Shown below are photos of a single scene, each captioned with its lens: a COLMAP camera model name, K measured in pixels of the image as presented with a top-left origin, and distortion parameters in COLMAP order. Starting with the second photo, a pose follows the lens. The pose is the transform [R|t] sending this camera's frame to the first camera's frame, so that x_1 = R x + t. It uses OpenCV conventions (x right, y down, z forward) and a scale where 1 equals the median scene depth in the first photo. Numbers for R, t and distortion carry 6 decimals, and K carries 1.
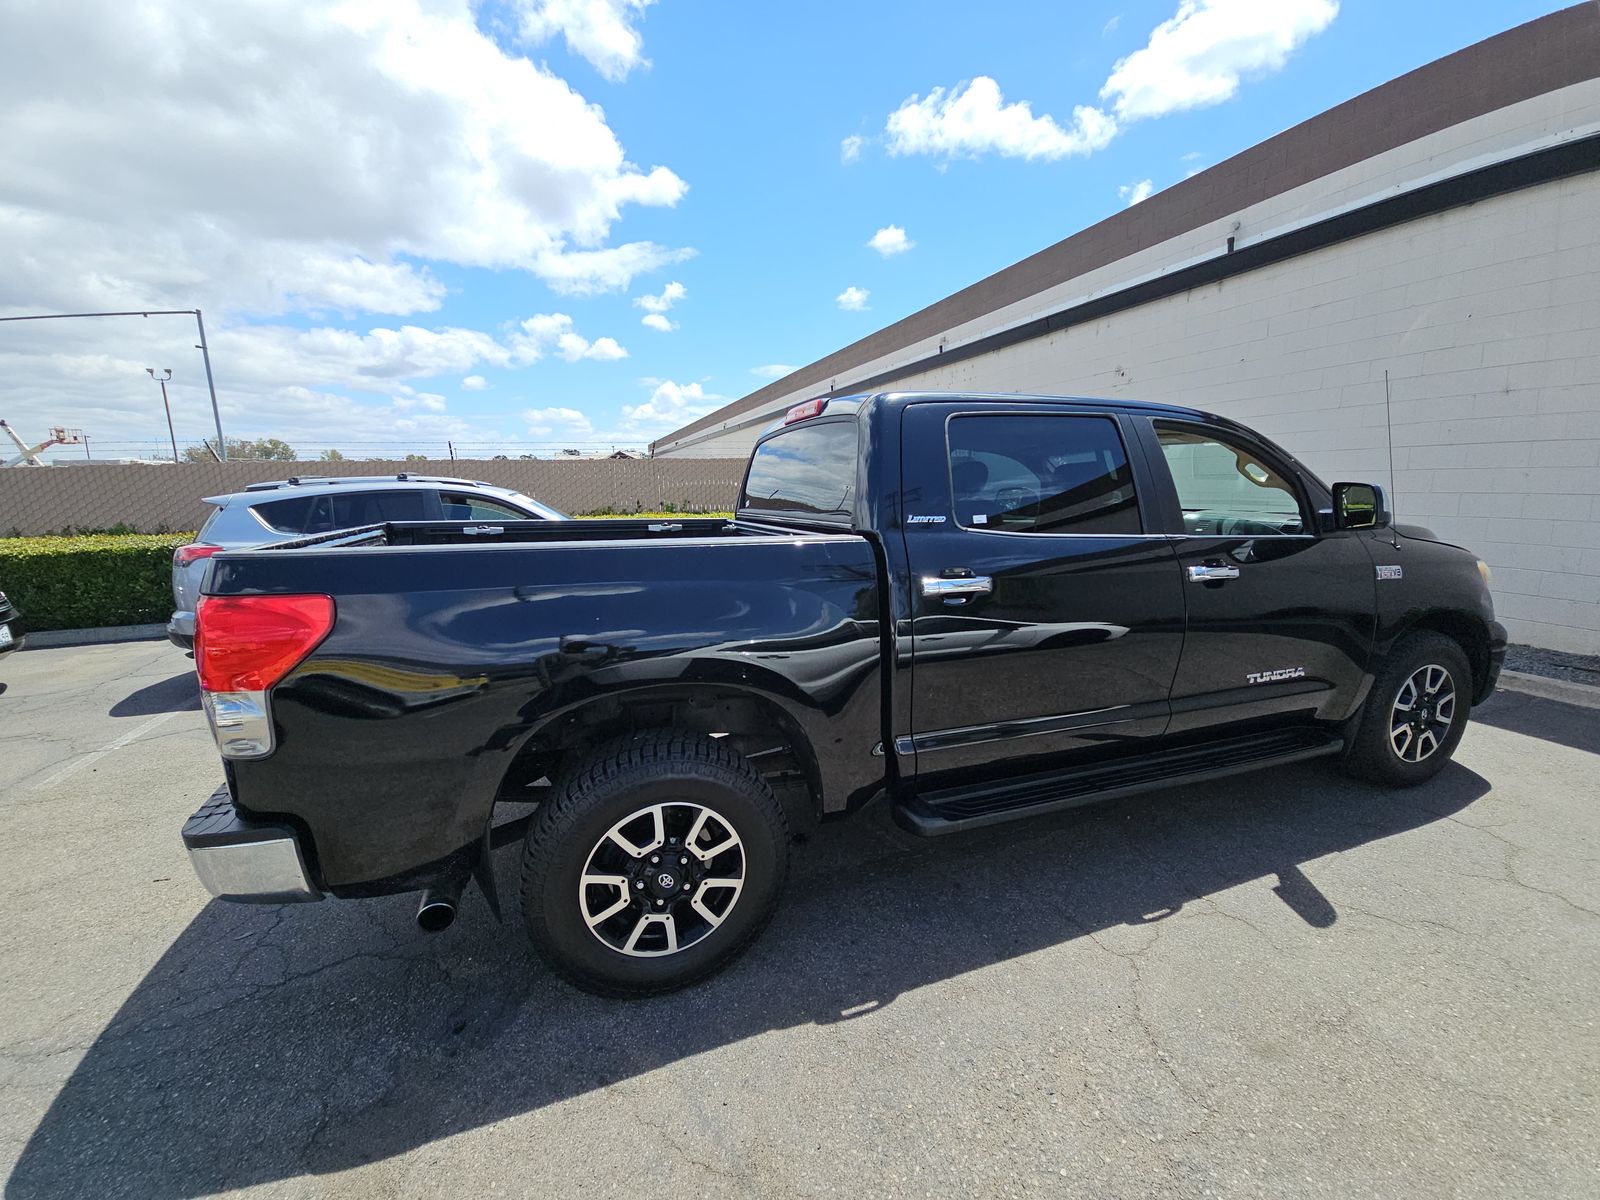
lens RADIAL K [[629.9, 0, 798.1], [0, 629.9, 619.8], [0, 0, 1]] dist [-0.001032, -0.000293]
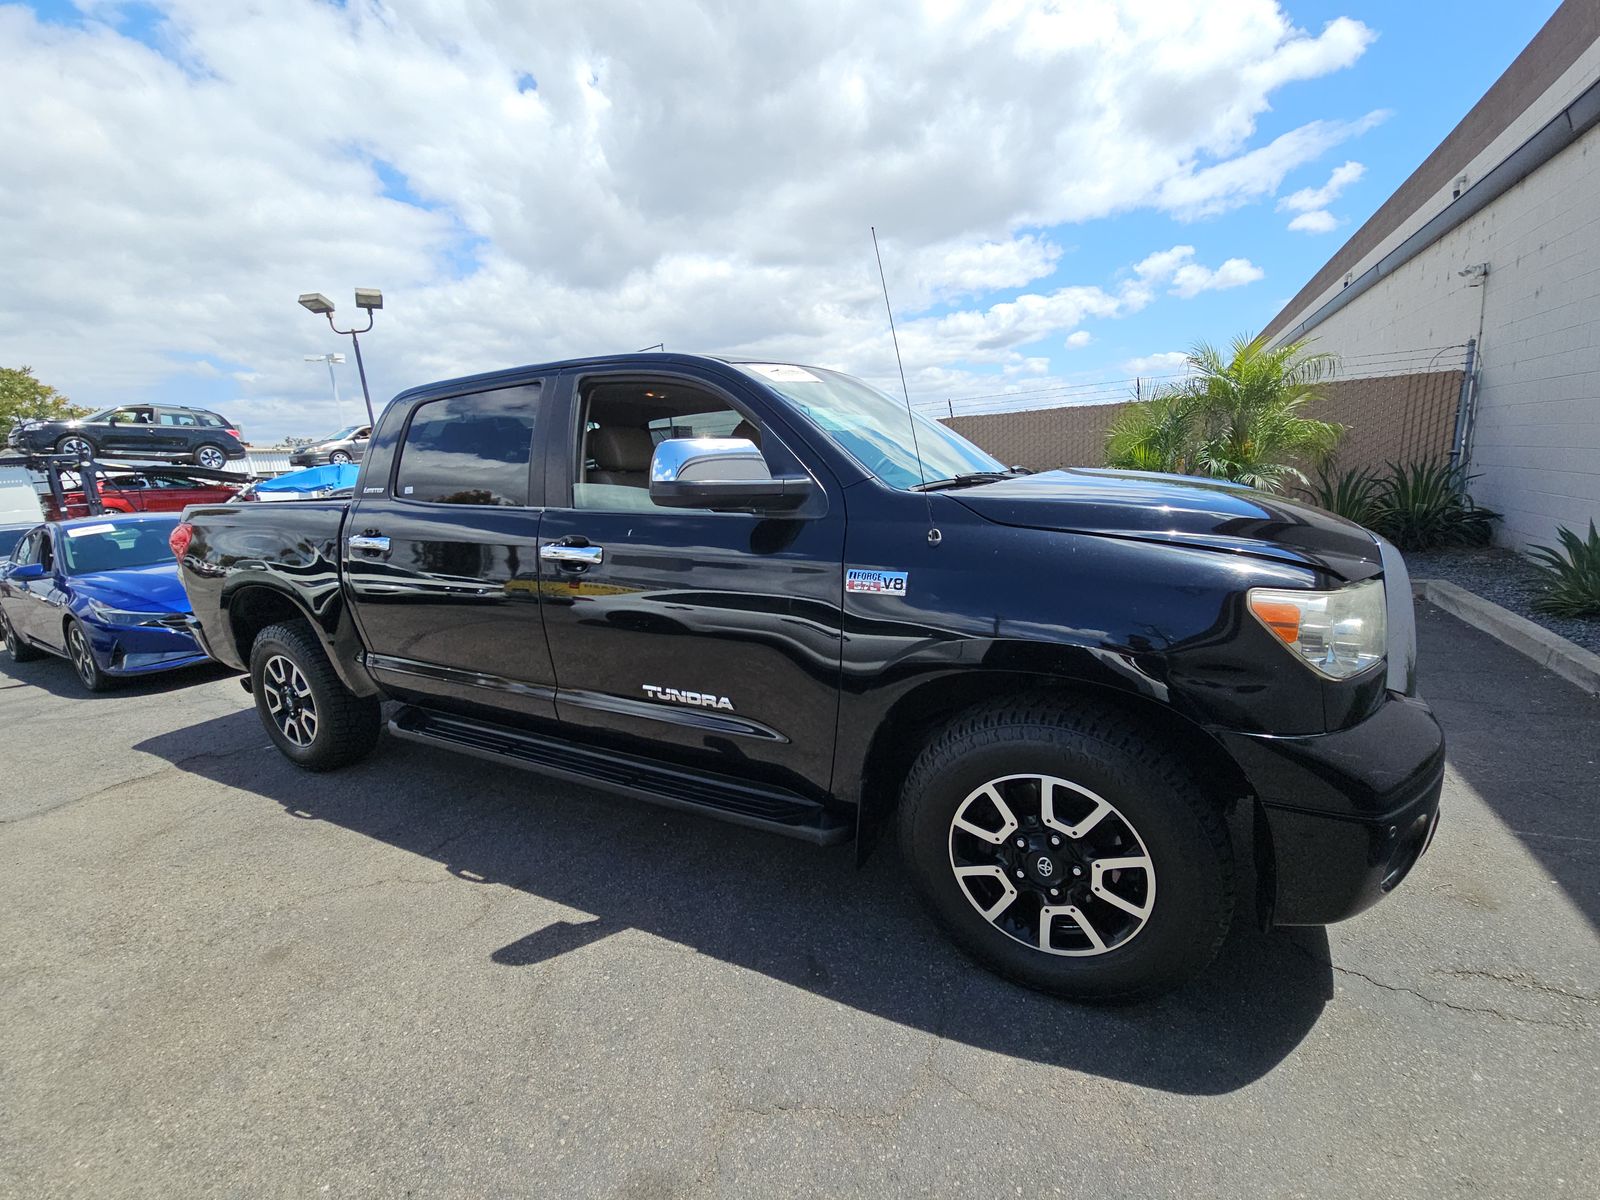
lens RADIAL K [[648.6, 0, 799.5], [0, 648.6, 588.6], [0, 0, 1]] dist [-0.000888, -0.000115]
pose [[0.681240, 0.116388, -0.722749, 1.431196], [-0.104500, 0.992631, 0.061351, -0.110213], [0.724563, 0.033733, 0.688382, 0.548187]]
